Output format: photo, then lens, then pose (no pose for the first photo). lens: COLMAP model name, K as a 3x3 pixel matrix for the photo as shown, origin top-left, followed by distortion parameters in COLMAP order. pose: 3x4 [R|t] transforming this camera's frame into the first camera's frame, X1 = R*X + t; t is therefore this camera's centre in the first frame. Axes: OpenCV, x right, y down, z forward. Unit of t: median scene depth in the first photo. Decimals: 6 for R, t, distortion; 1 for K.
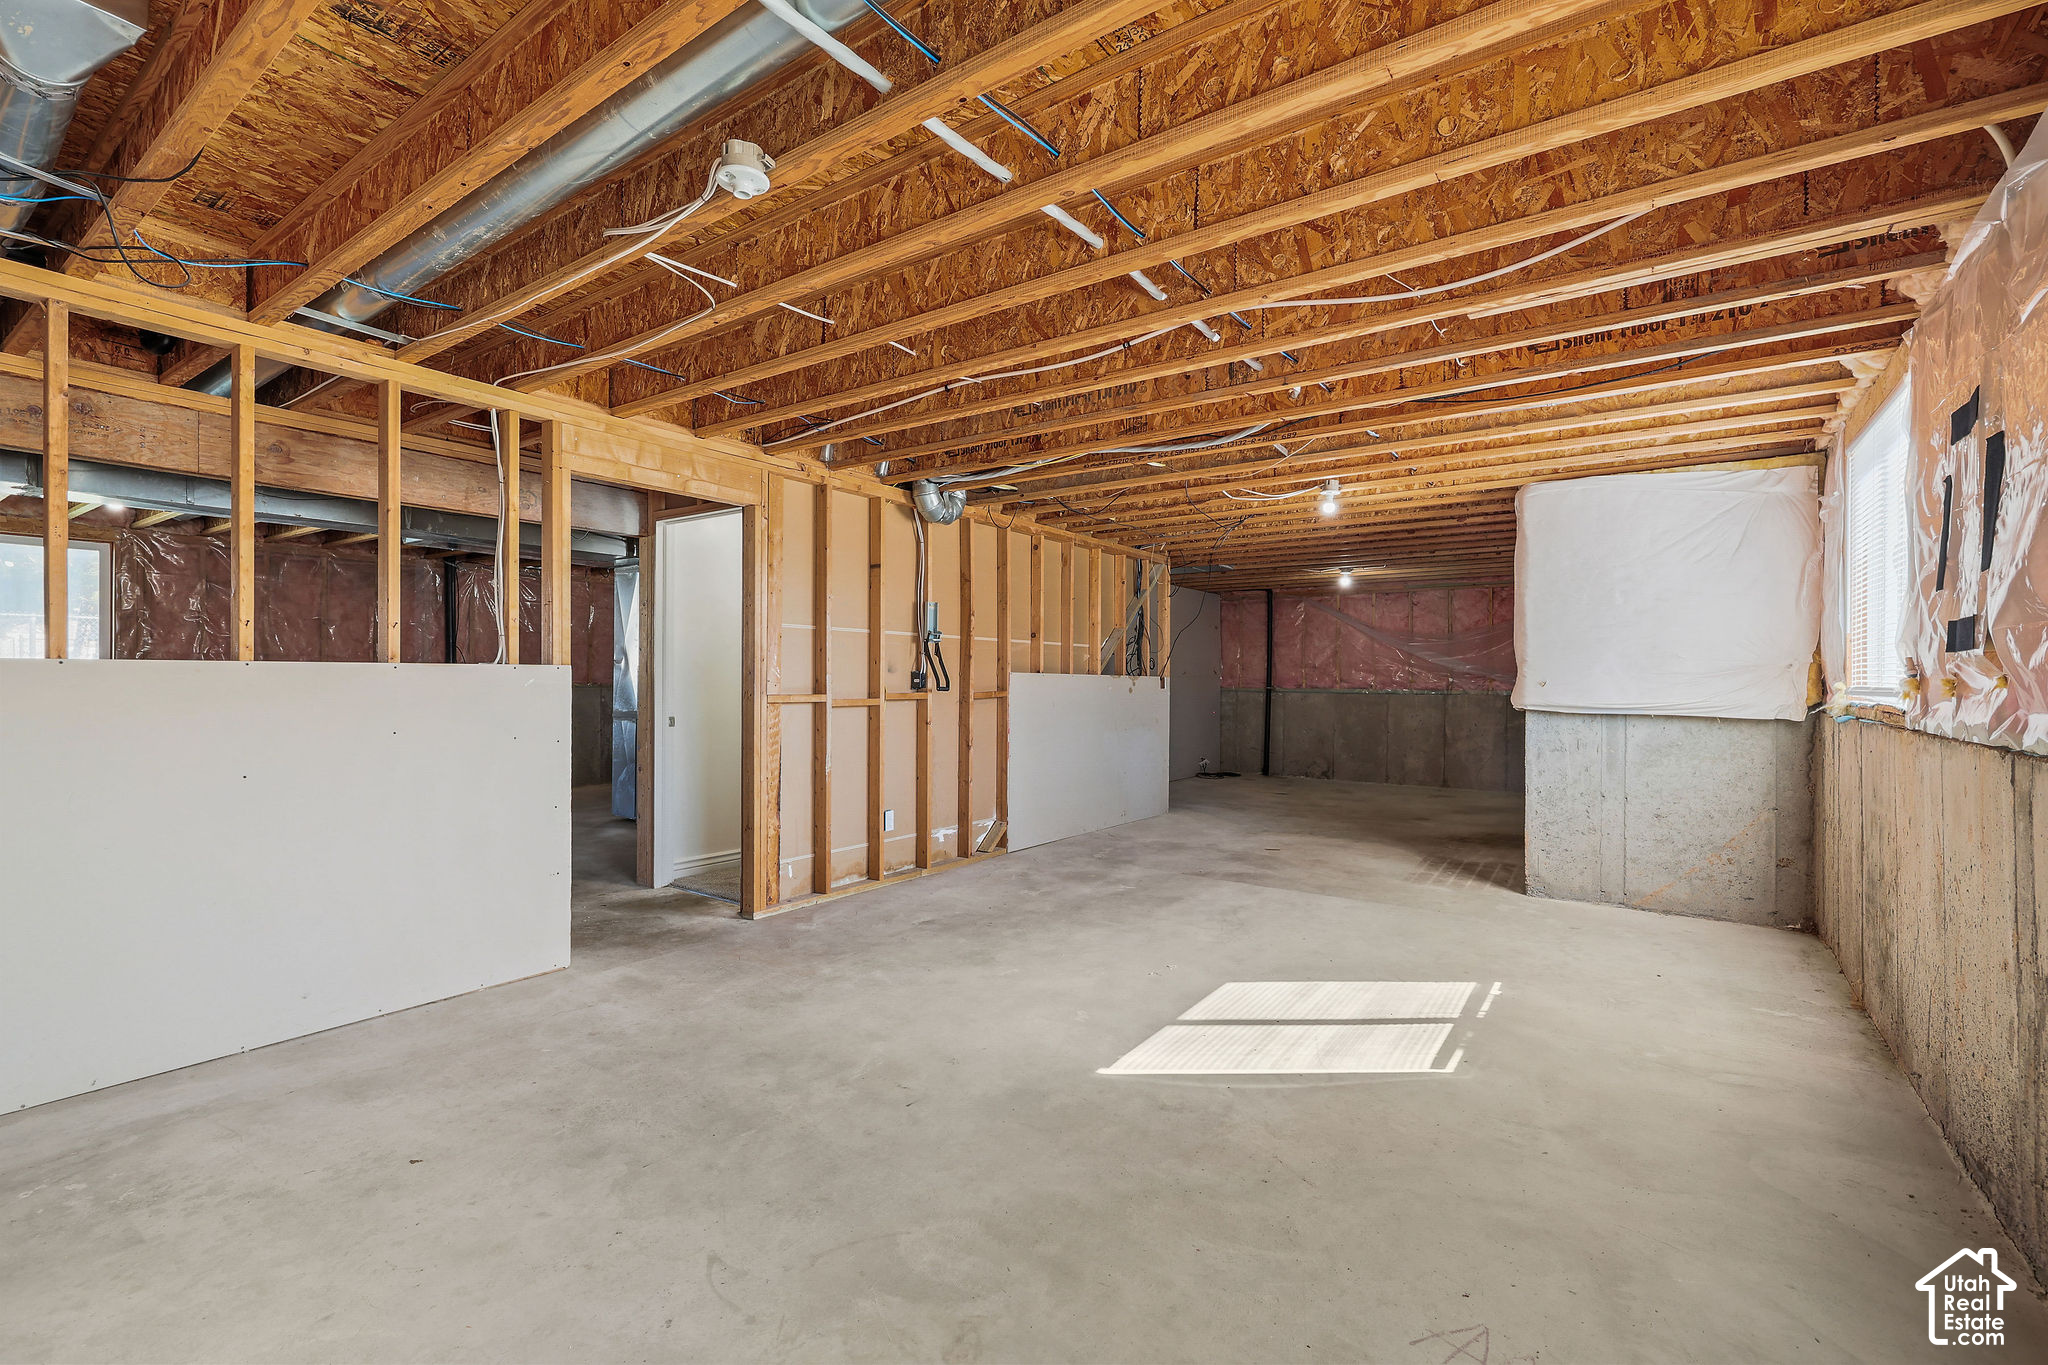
lens RADIAL K [[913.9, 0, 1016.7], [0, 913.9, 681.0], [0, 0, 1]] dist [0.000960, 0.000220]
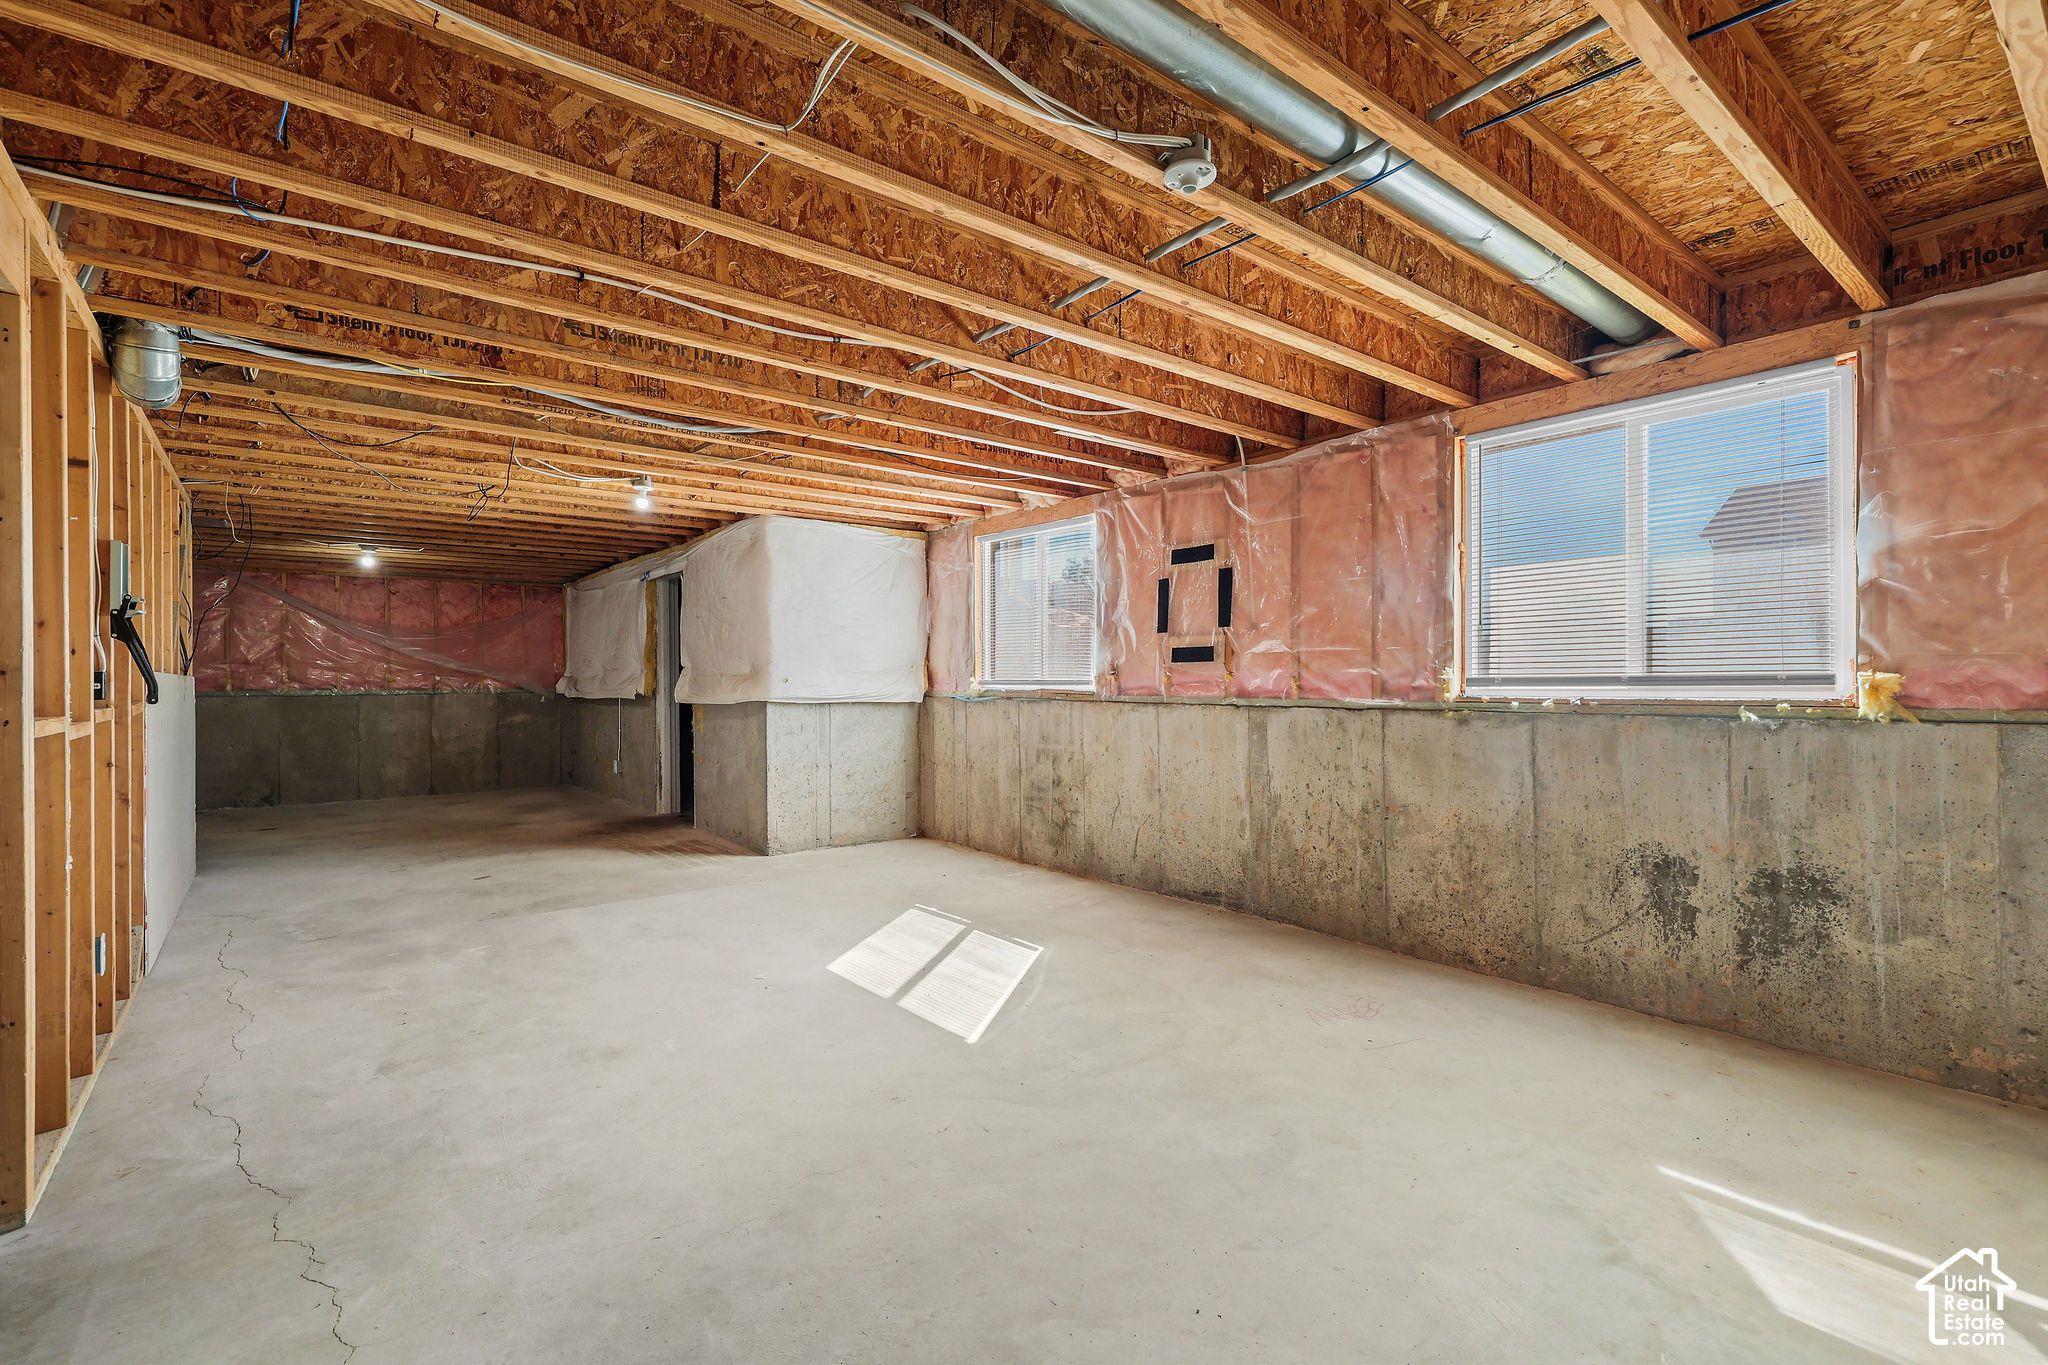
lens RADIAL K [[913.9, 0, 1016.8], [0, 913.9, 678.1], [0, 0, 1]] dist [0.000960, 0.000220]
pose [[0.267978, -0.007058, 0.963399, -0.603017], [0.007231, 0.999960, 0.005314, -0.005001], [-0.963398, 0.005543, 0.268018, 0.423940]]
